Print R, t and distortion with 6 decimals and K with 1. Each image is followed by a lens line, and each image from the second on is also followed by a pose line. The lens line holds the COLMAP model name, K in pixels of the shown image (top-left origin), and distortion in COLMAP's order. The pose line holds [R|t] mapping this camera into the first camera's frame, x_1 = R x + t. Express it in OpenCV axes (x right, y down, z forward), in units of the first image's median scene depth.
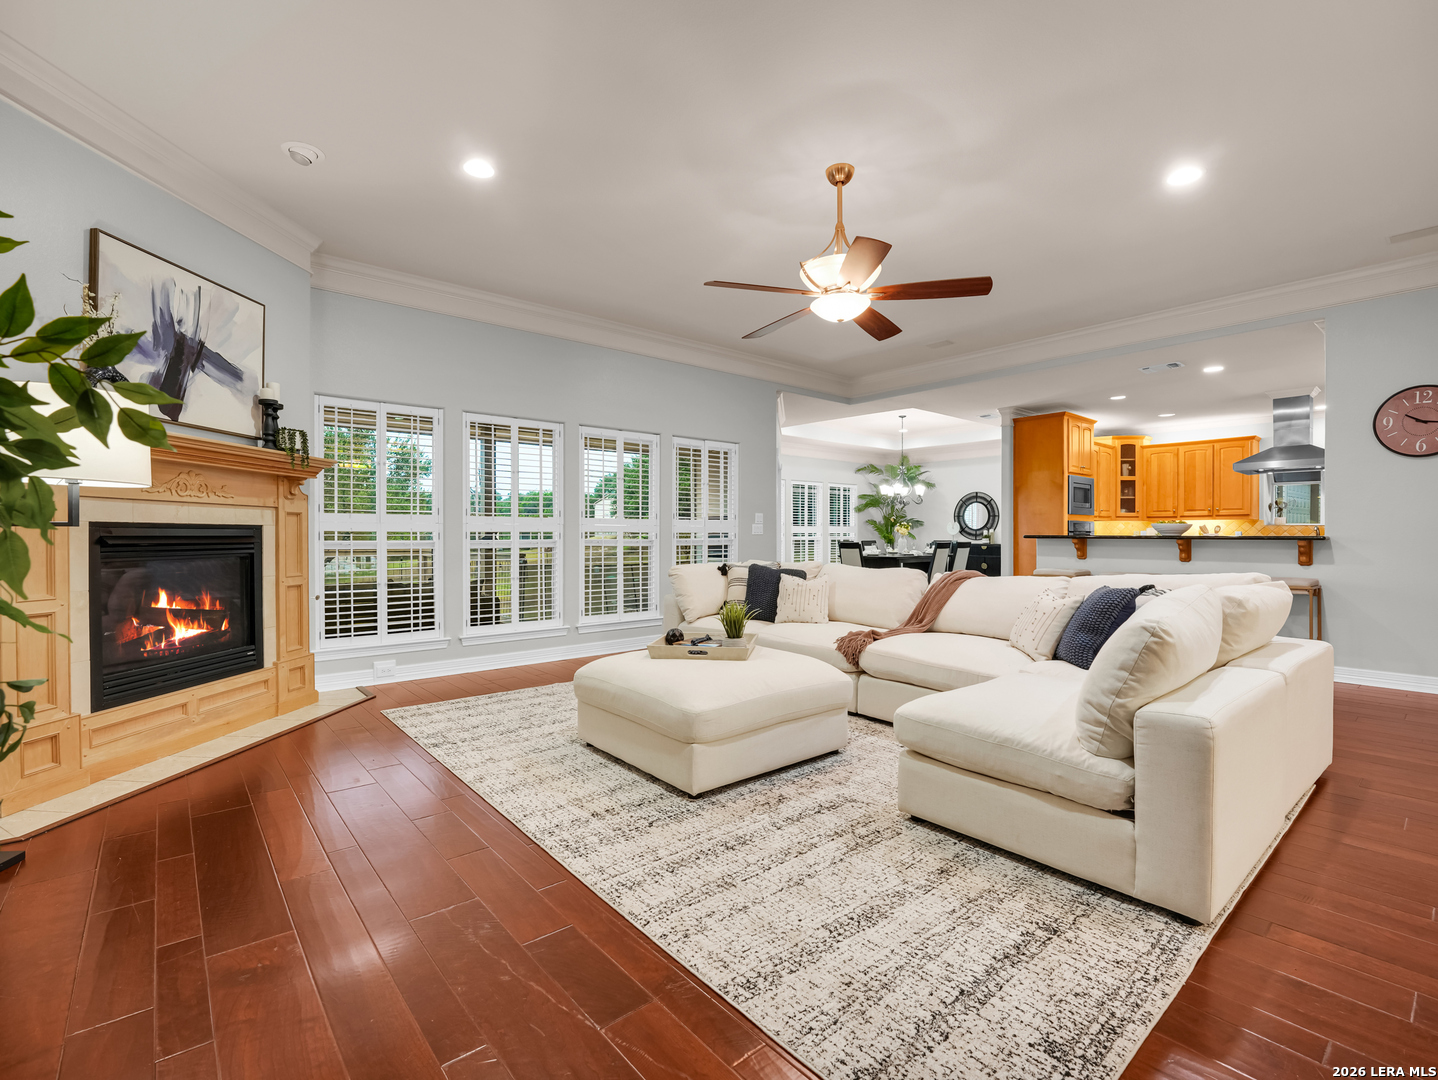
lens RADIAL K [[666.4, 0, 719.0], [0, 666.4, 540.0], [0, 0, 1]] dist [-0.026430, 0.000744]
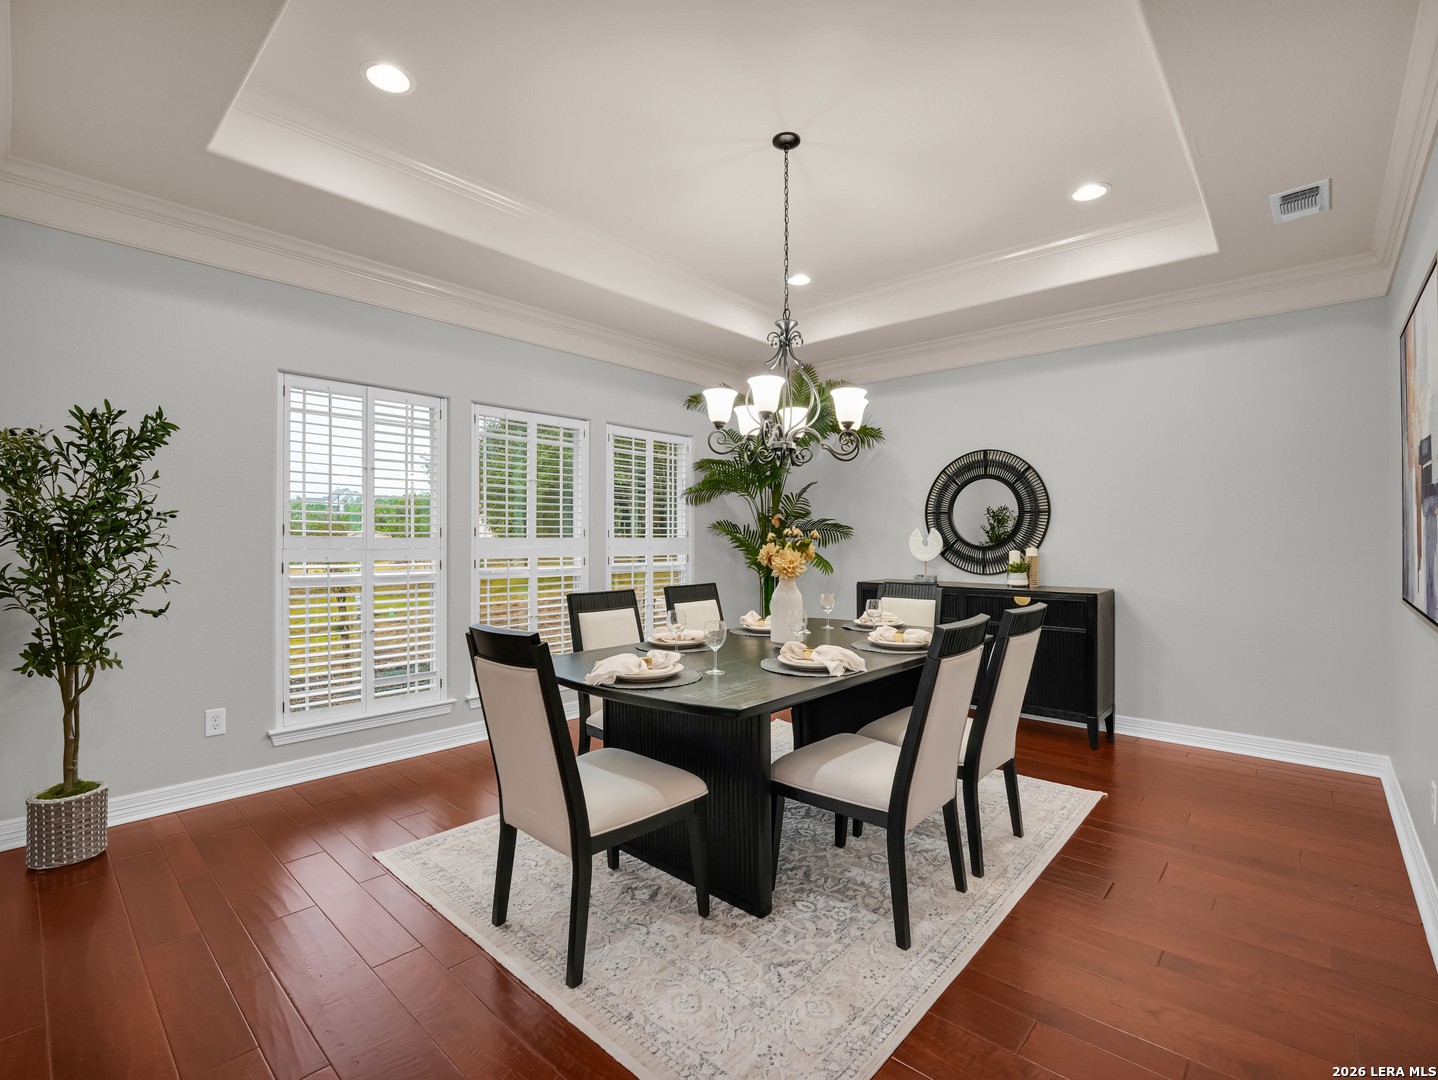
lens RADIAL K [[666.4, 0, 719.0], [0, 666.4, 540.0], [0, 0, 1]] dist [-0.026430, 0.000744]
pose [[0.992416, 0.000534, 0.122924, 0.429426], [0.000506, 0.999964, -0.008433, -0.039121], [-0.122924, 0.008431, 0.992380, 1.464273]]
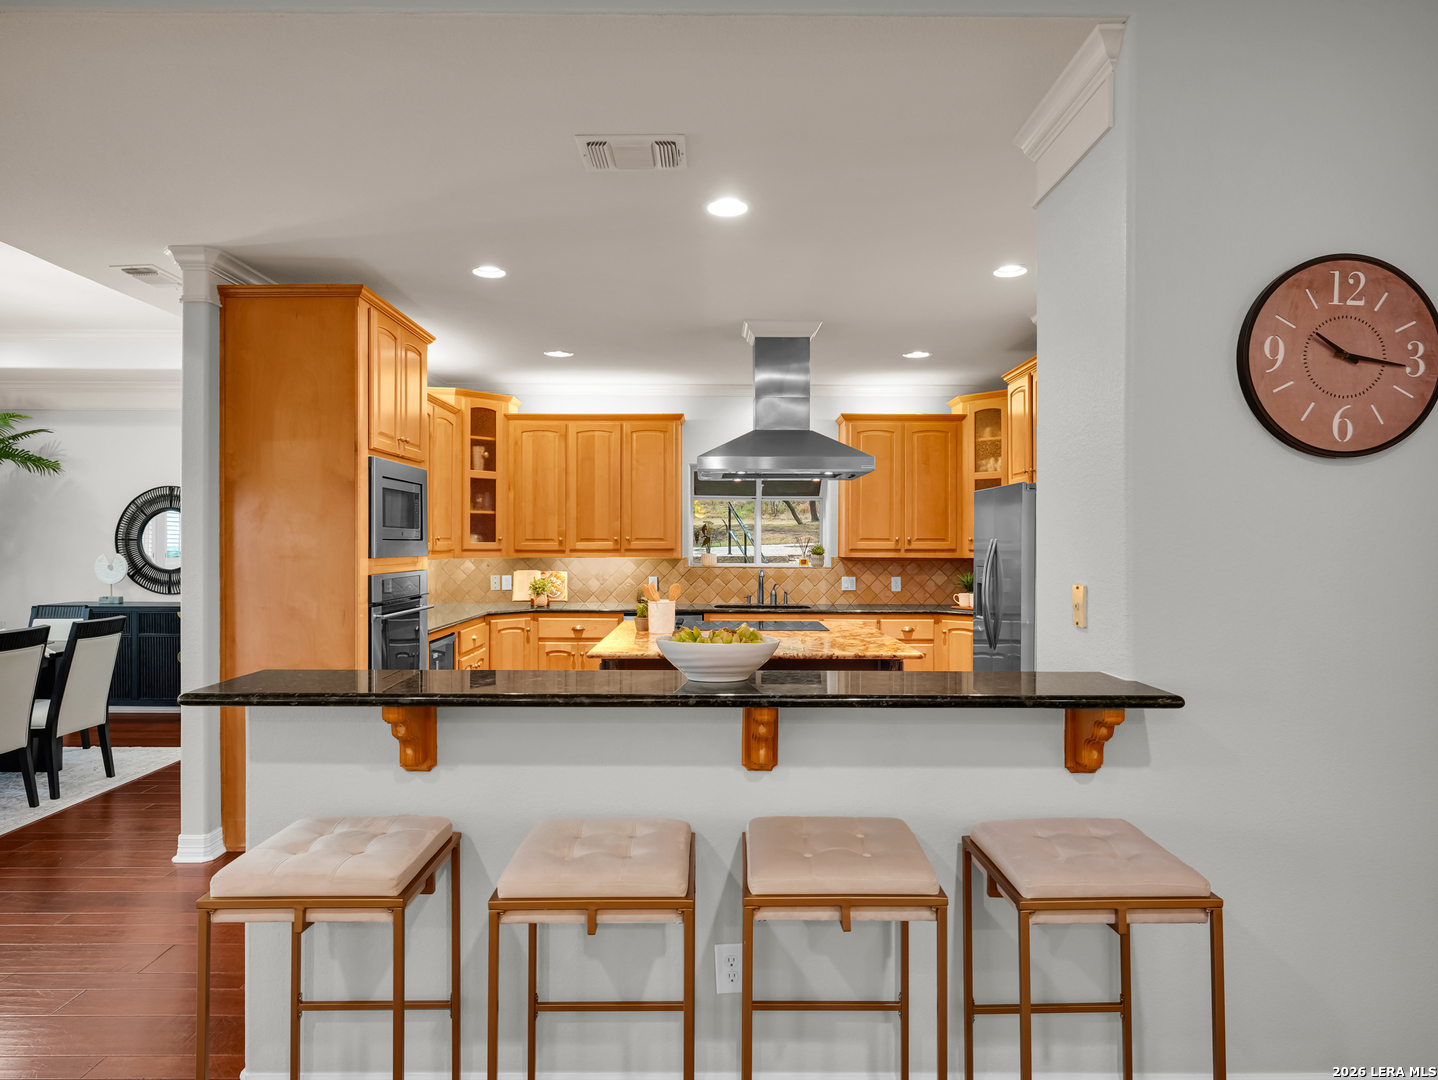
lens RADIAL K [[854.4, 0, 719.0], [0, 854.4, 540.0], [0, 0, 1]] dist [-0.004145, -0.001160]
pose [[0.642996, 0.001884, 0.765867, 0.428374], [0.005973, 0.999954, -0.007474, -0.068699], [-0.765846, 0.009380, 0.642955, 0.807740]]
